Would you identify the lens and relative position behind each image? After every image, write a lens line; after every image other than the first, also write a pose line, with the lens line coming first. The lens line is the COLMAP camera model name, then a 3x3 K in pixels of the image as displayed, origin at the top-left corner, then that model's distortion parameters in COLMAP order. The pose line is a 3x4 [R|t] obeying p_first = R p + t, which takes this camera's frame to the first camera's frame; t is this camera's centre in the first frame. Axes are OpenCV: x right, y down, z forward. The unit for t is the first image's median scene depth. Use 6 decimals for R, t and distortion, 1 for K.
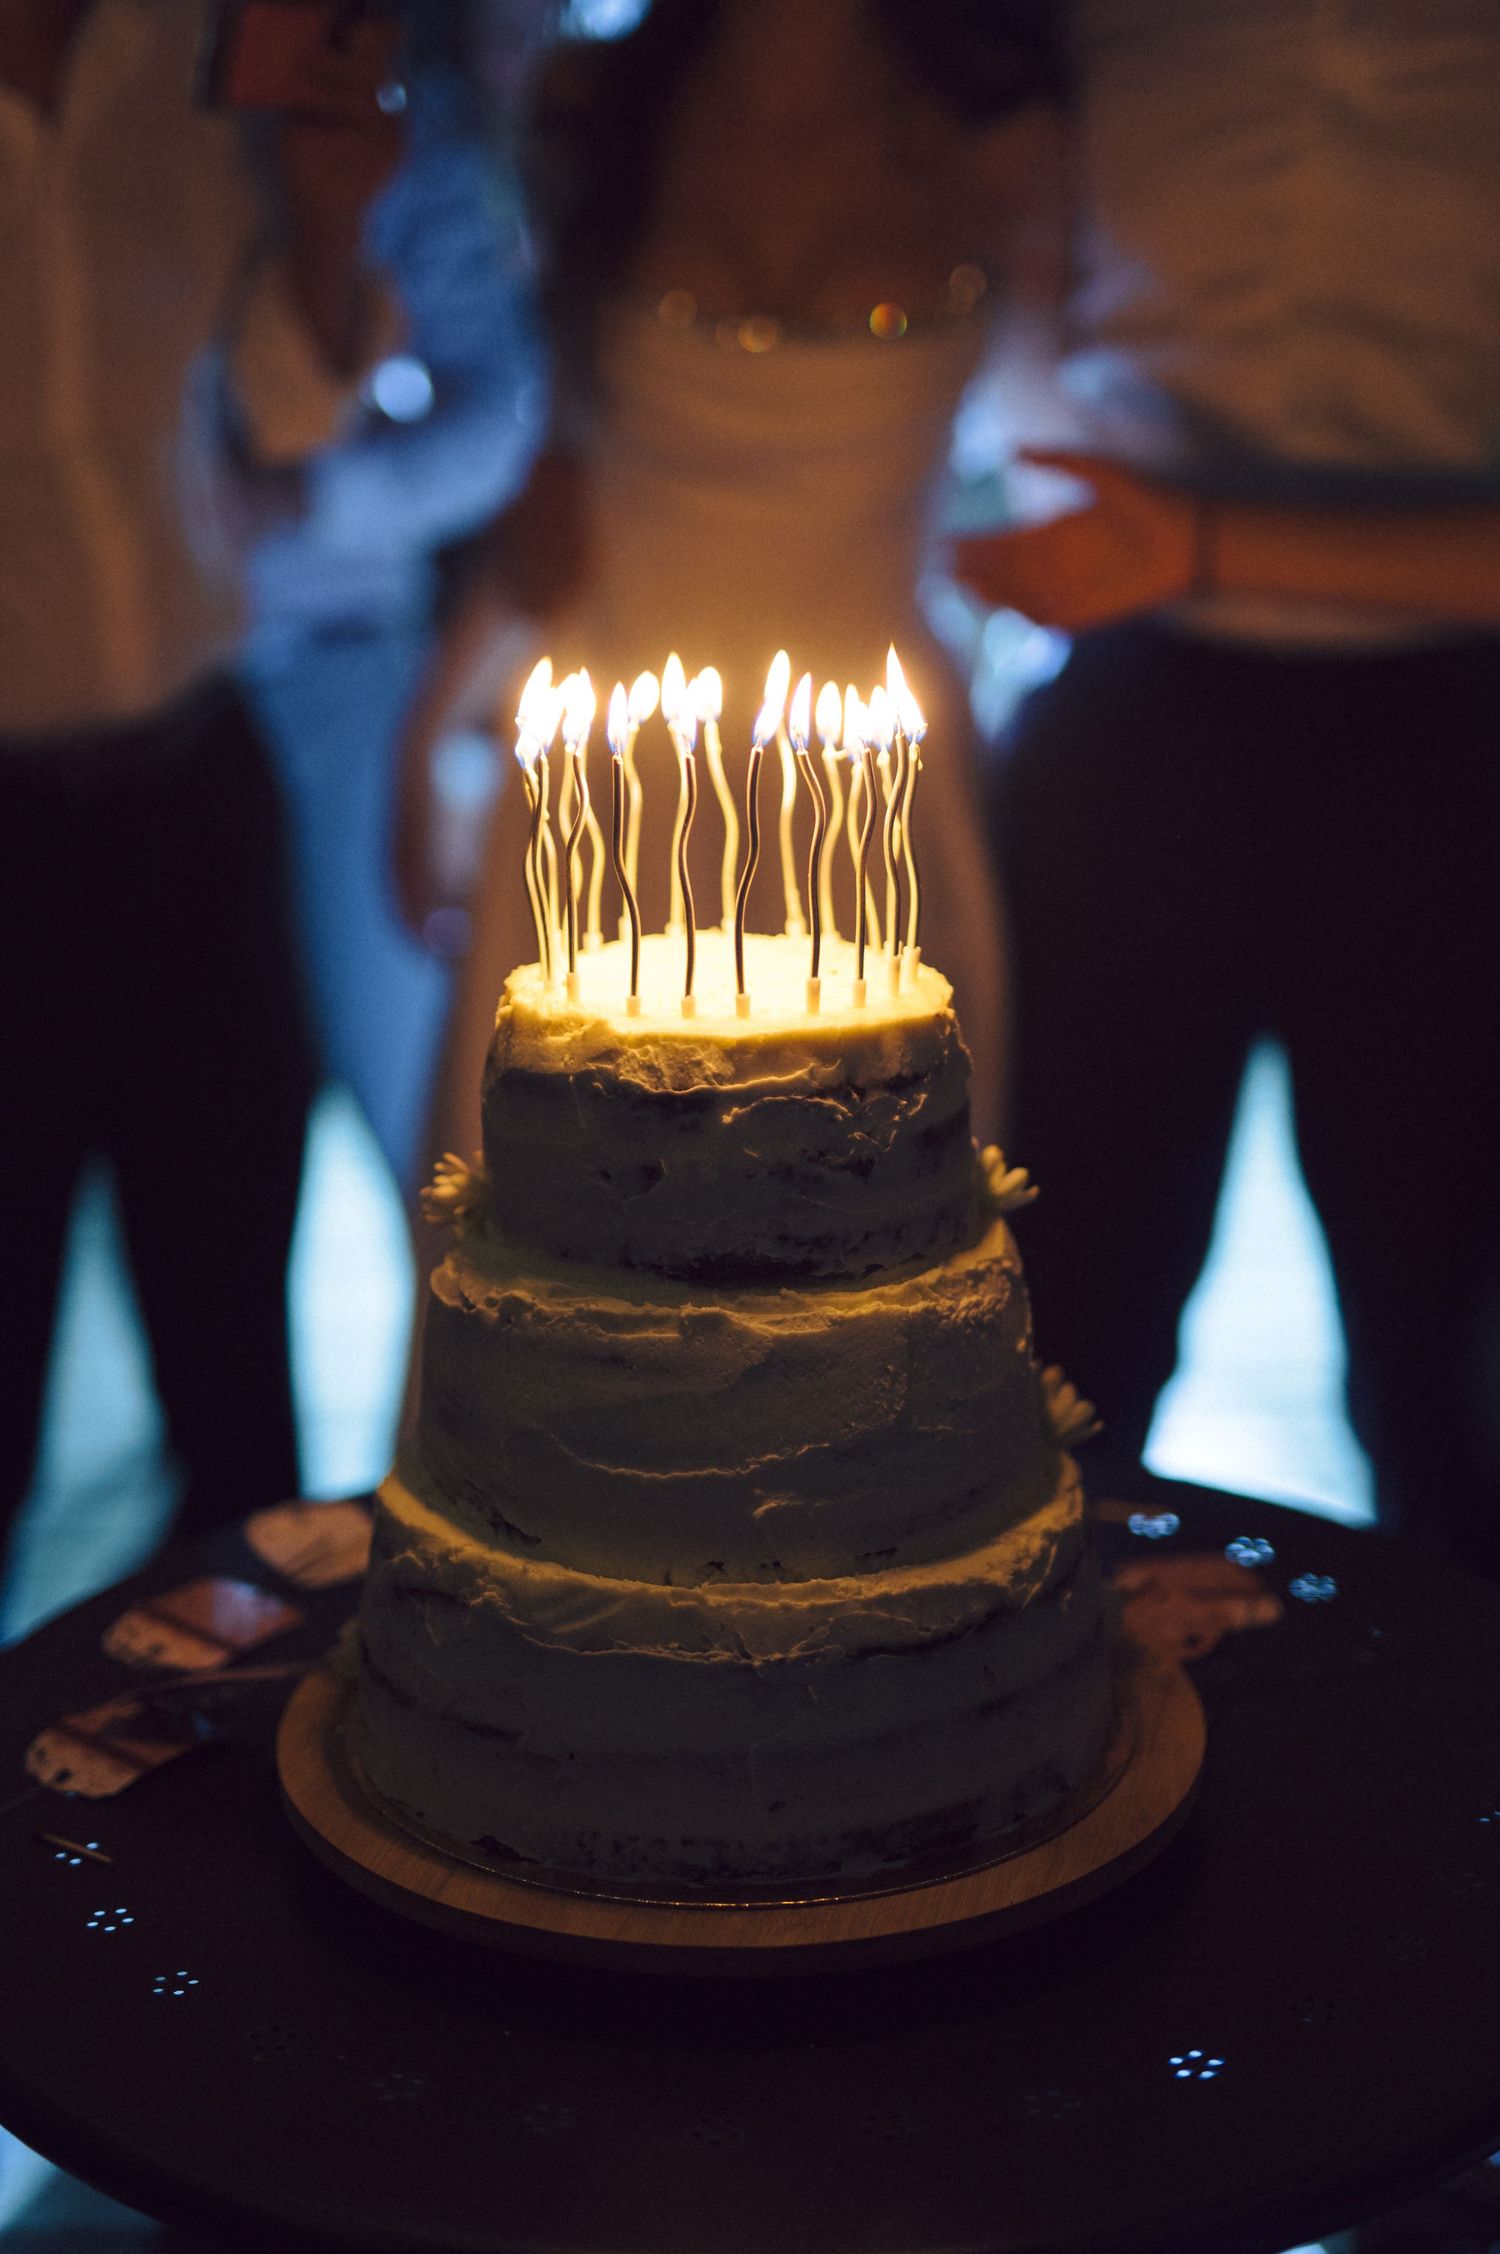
lens RADIAL K [[3287.4, 0, 731.4], [0, 3287.4, 1125.0], [0, 0, 1]] dist [-0.103267, 0.000000]
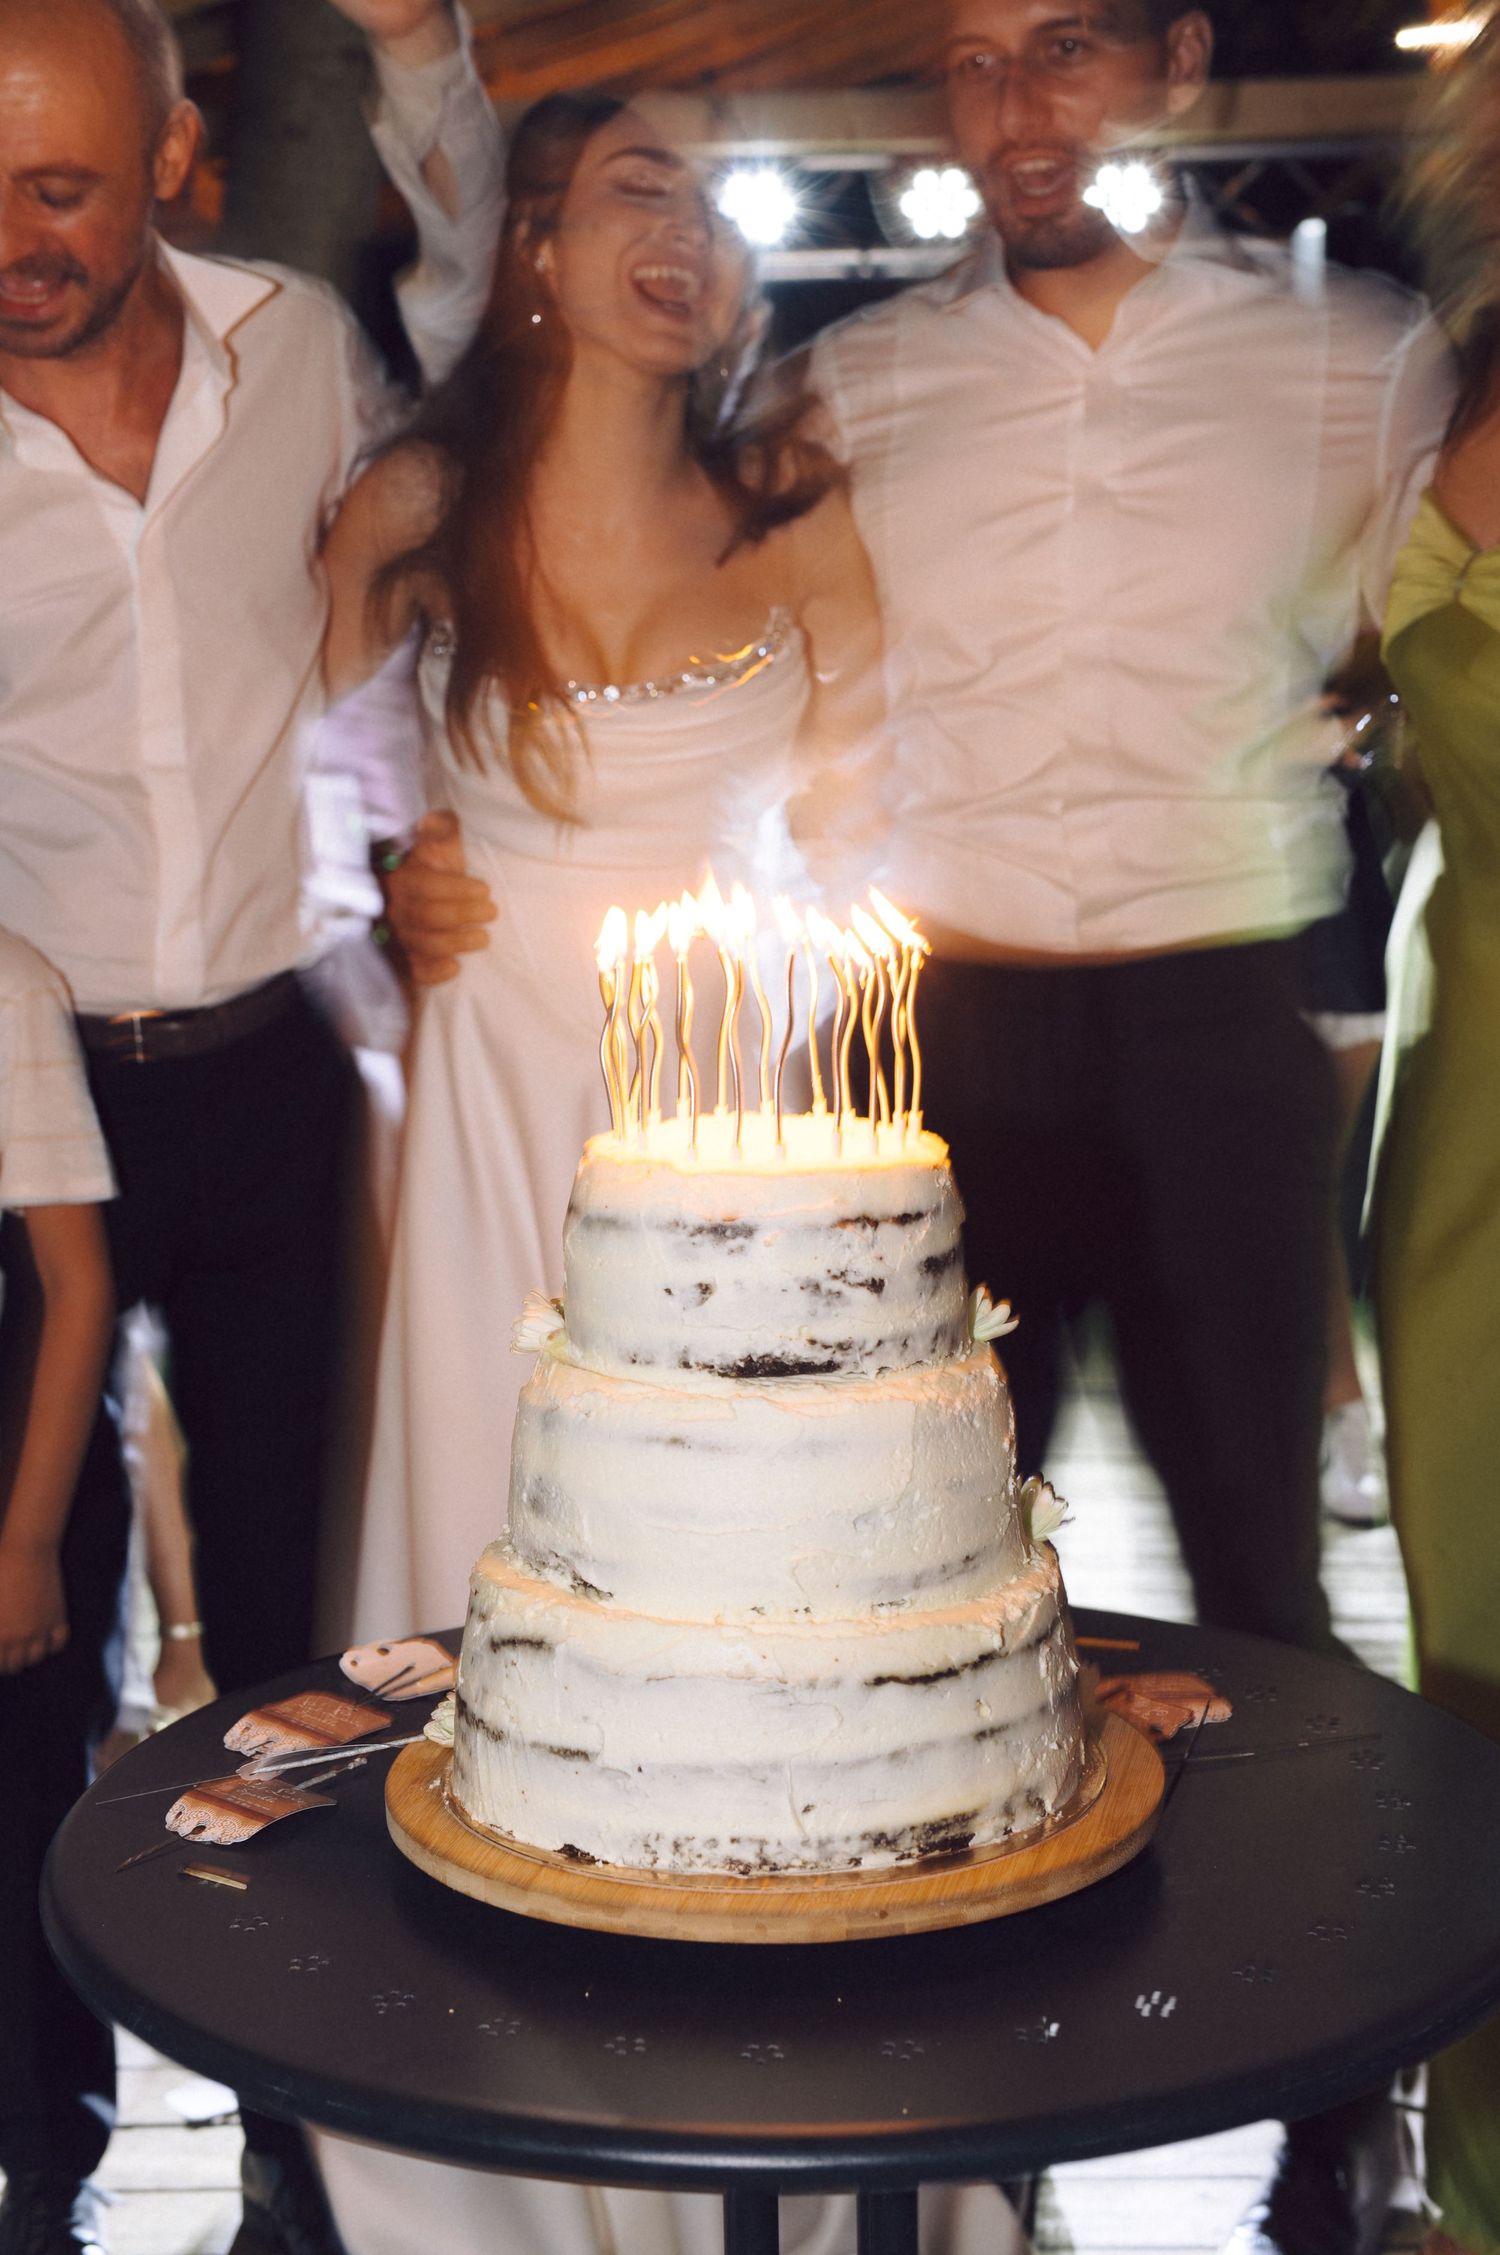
lens RADIAL K [[3288.9, 0, 746.3], [0, 3288.9, 1129.6], [0, 0, 1]] dist [-0.103267, 0.000000]
pose [[0.999938, 0.001594, 0.010985, -0.022424], [-0.000199, 0.992045, -0.125884, 0.108670], [-0.011098, 0.125875, 0.991984, -0.230696]]
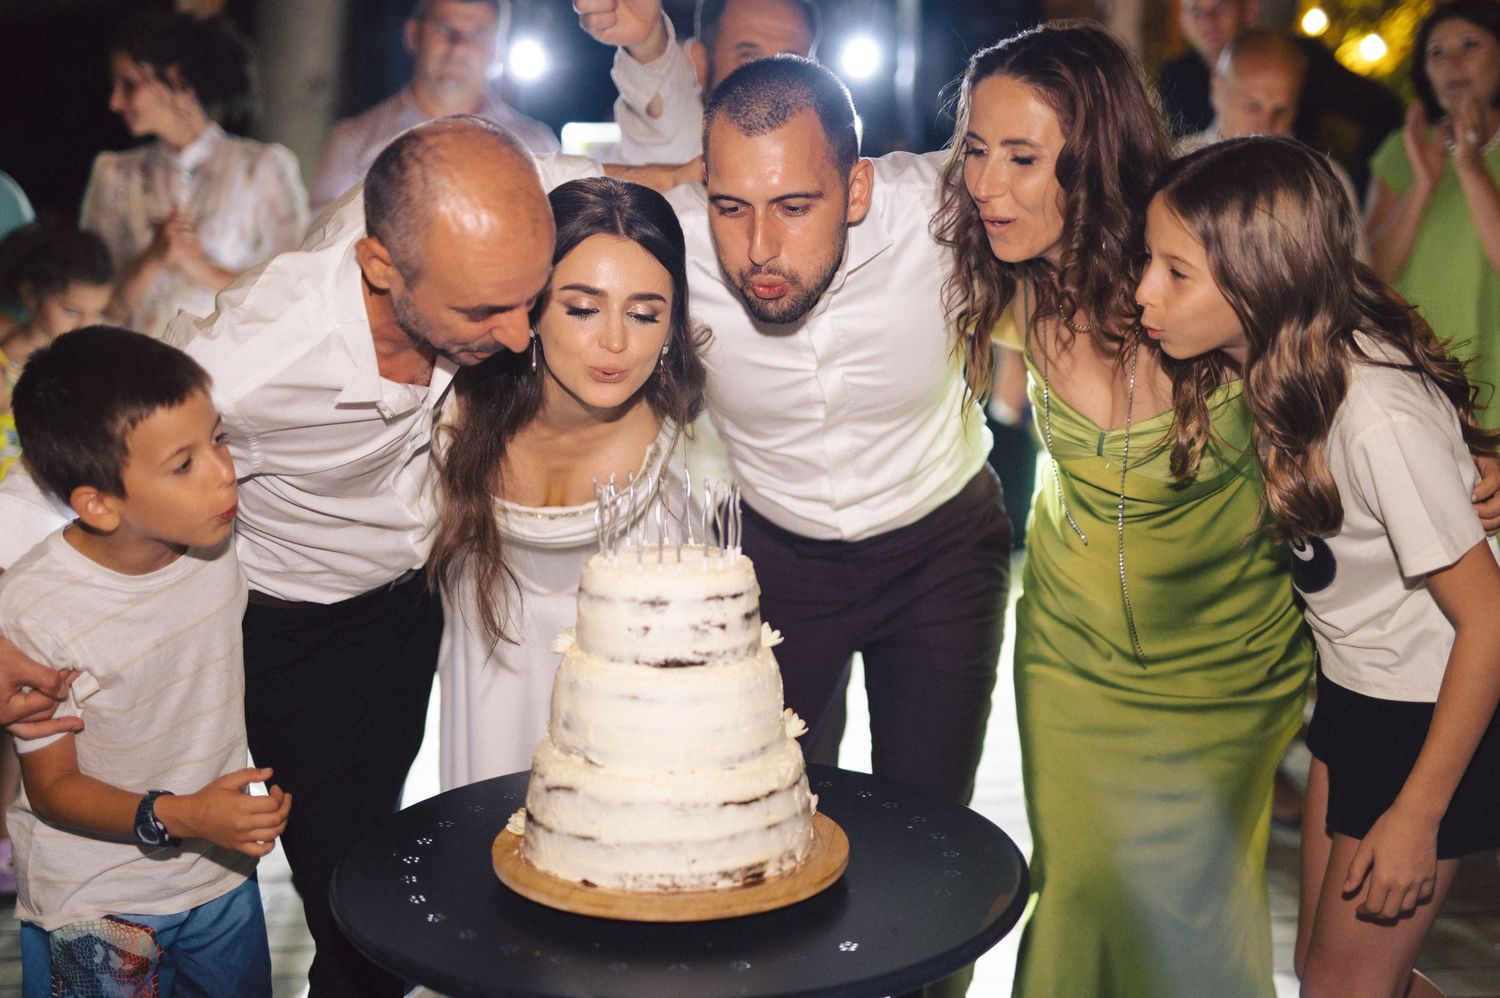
lens RADIAL K [[2187.7, 0, 757.0], [0, 2187.7, 496.3], [0, 0, 1]] dist [-0.103267, 0.000000]
pose [[0.992746, 0.001414, 0.120221, -0.149326], [0.008759, 0.996423, -0.084054, 0.057437], [-0.119910, 0.084497, 0.989182, -0.806767]]
